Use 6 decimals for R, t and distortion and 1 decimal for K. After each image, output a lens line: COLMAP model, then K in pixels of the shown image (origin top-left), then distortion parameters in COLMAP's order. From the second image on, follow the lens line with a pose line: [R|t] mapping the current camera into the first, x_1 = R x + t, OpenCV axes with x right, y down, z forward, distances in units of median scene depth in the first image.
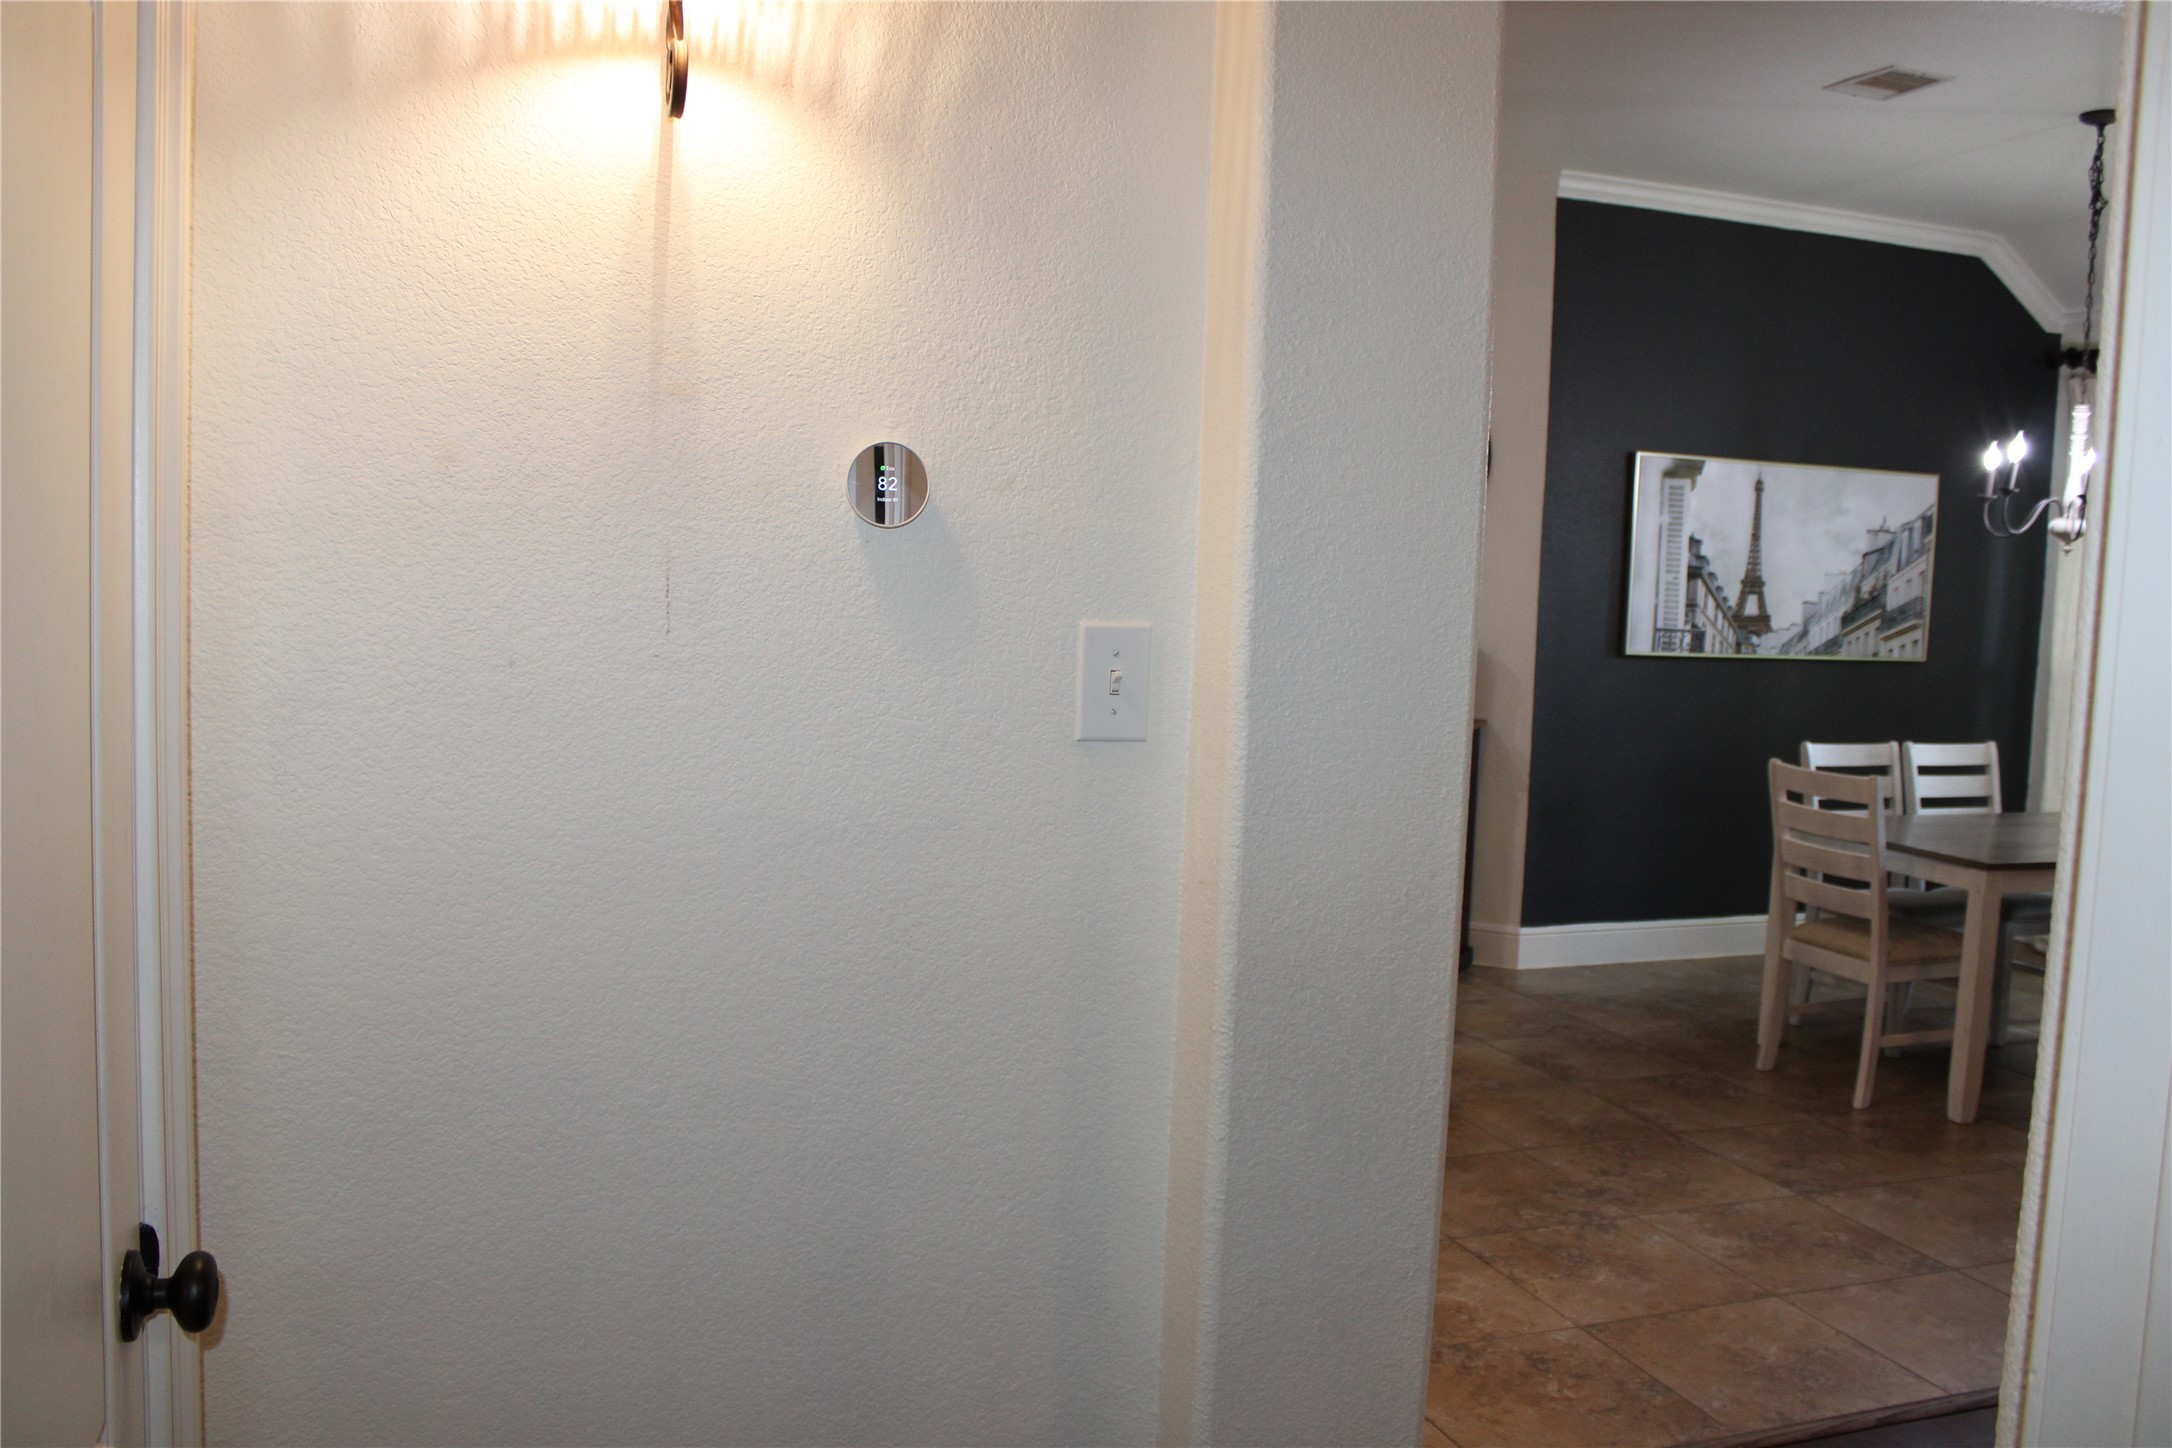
lens RADIAL K [[1808.8, 0, 1086.0], [0, 1808.8, 724.0], [0, 0, 1]] dist [-0.161647, 0.148814]
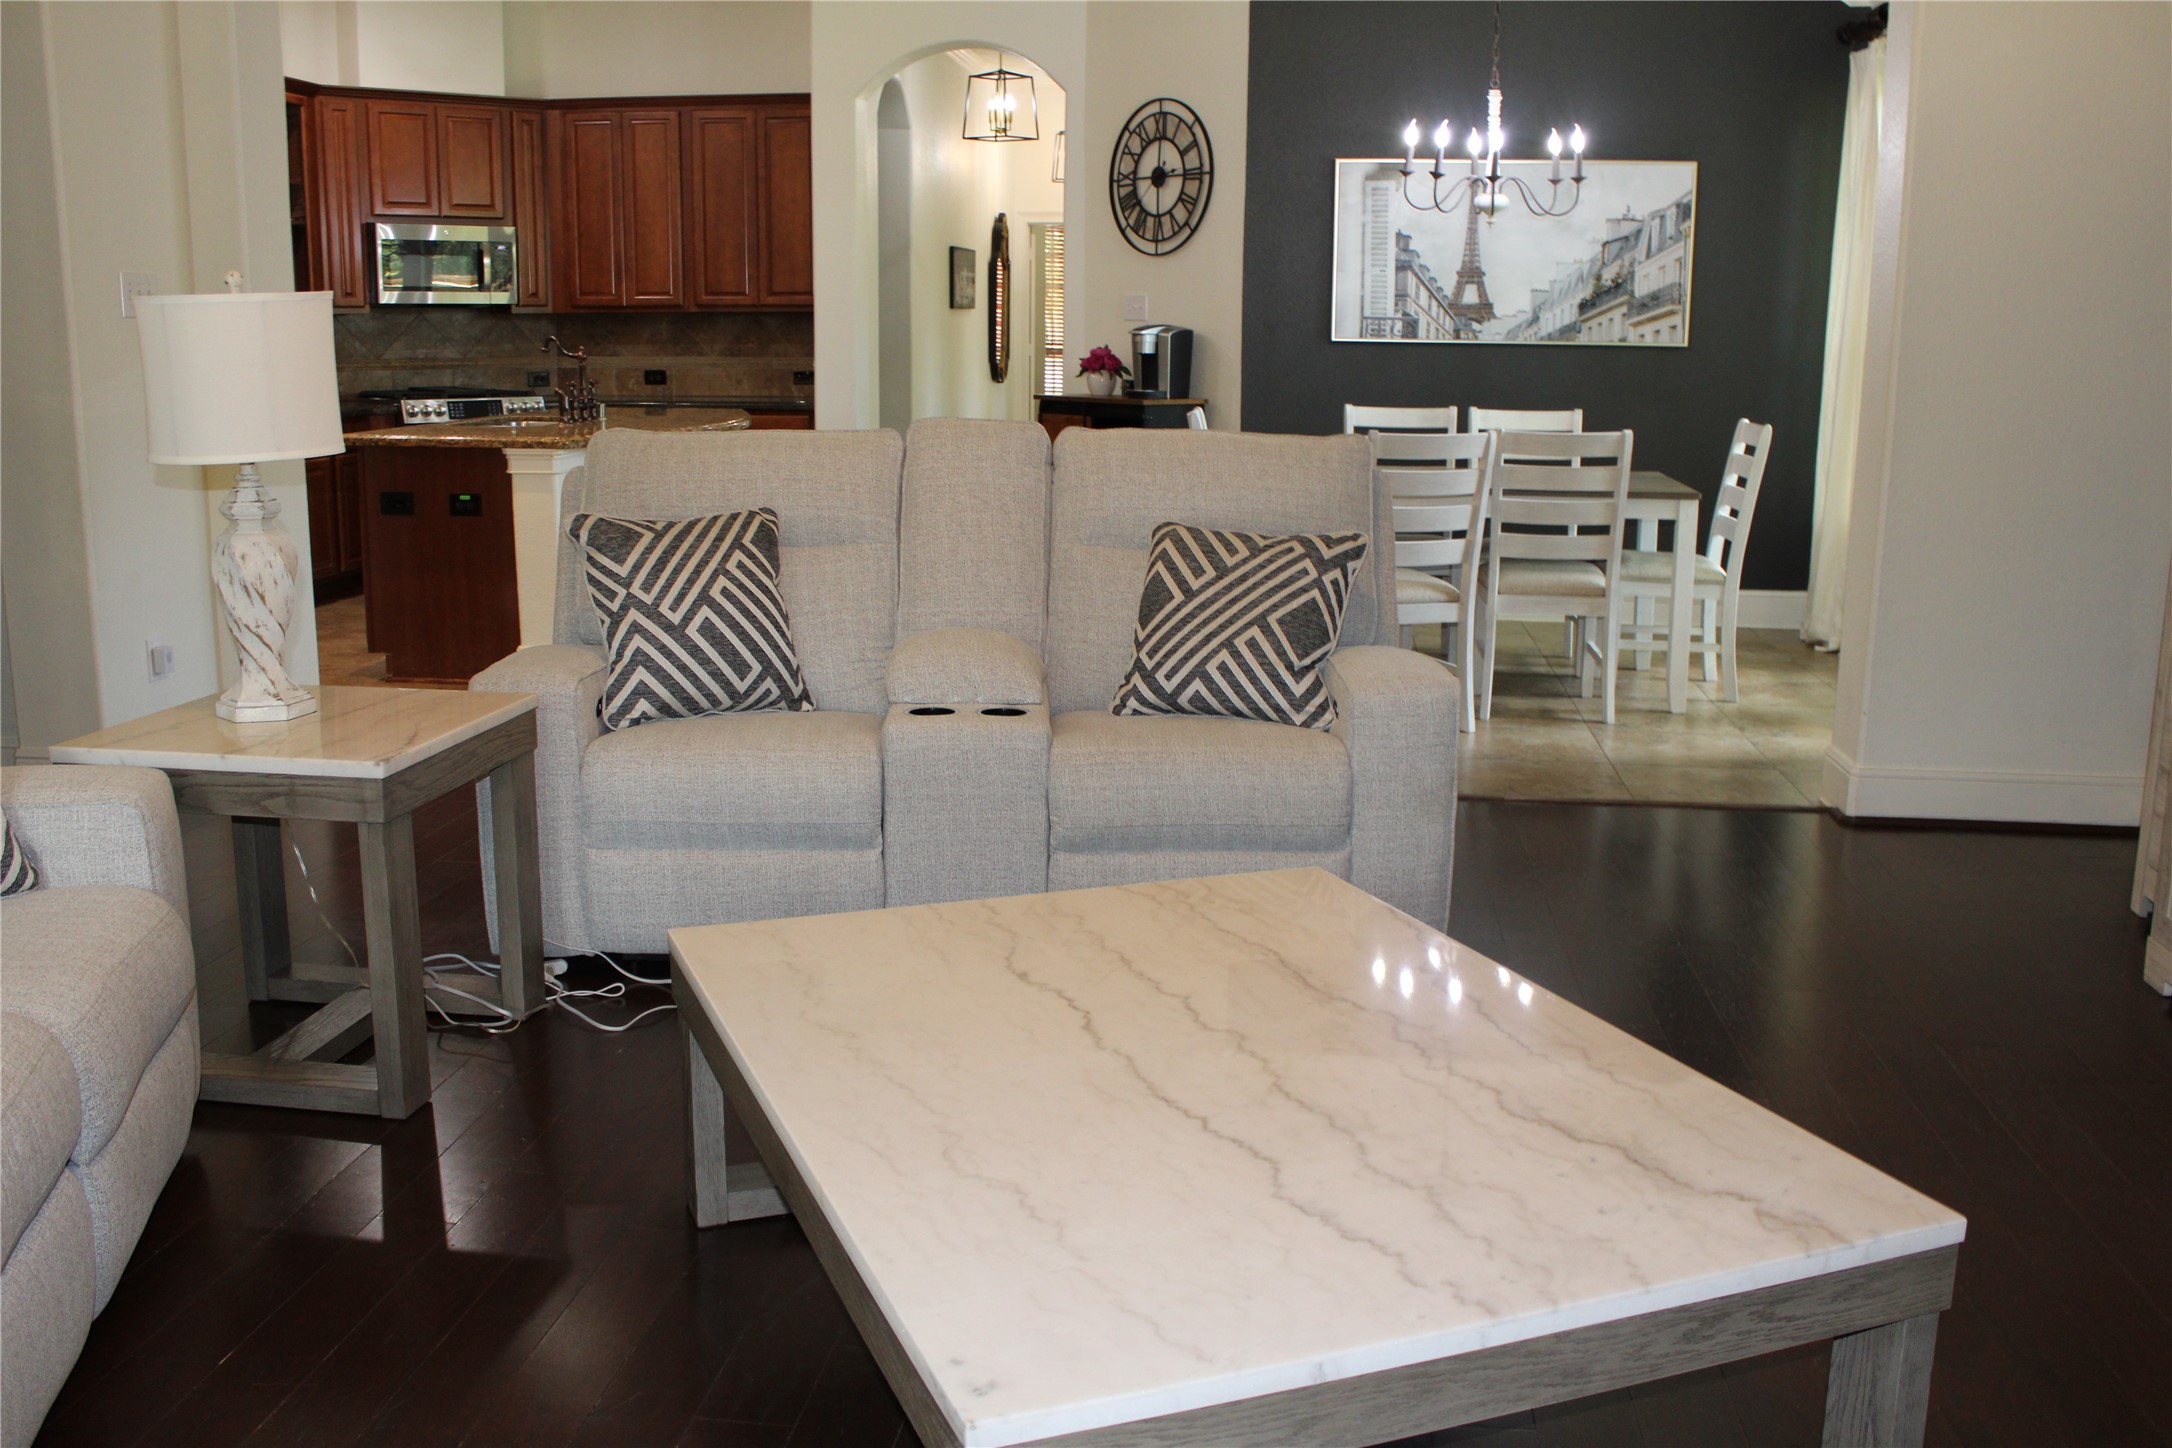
lens RADIAL K [[1998.4, 0, 1086.0], [0, 1998.4, 724.0], [0, 0, 1]] dist [-0.143711, 0.134229]
pose [[0.893606, 0.060842, -0.444710, 0.725989], [-0.014985, 0.994262, 0.105917, 0.070855], [0.448602, -0.087984, 0.889390, -0.208251]]
